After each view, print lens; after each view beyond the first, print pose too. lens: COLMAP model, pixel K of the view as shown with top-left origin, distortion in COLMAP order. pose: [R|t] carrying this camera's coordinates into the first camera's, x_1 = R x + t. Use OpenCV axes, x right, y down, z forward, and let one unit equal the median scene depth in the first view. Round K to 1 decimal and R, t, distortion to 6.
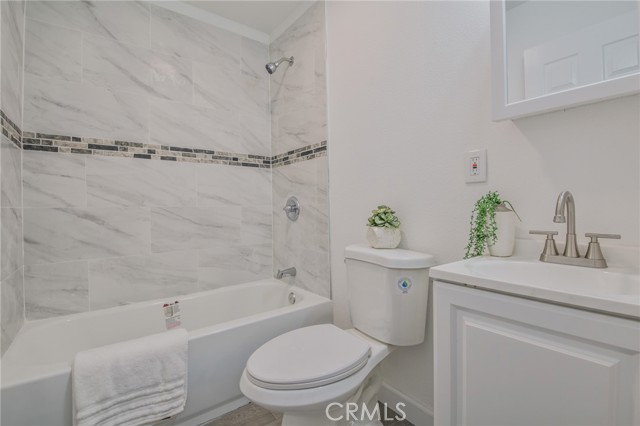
lens RADIAL K [[289.8, 0, 321.3], [0, 289.8, 209.6], [0, 0, 1]] dist [-0.012042, -0.005948]
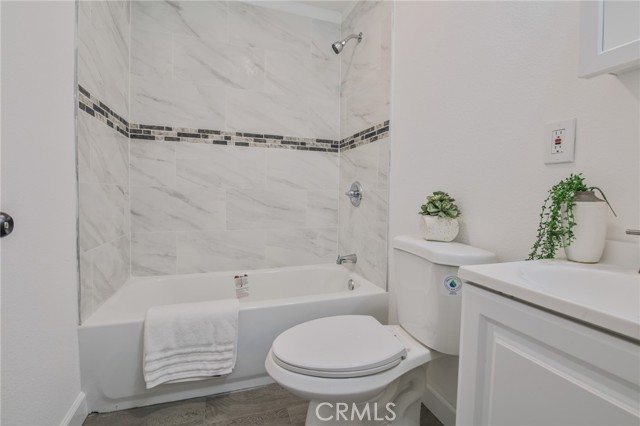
lens RADIAL K [[289.8, 0, 318.7], [0, 289.8, 209.6], [0, 0, 1]] dist [-0.012042, -0.005948]
pose [[0.950138, 0.045798, -0.308447, 0.114925], [-0.032078, 0.998263, 0.049409, 0.007153], [0.310174, -0.037051, 0.949957, 0.055227]]
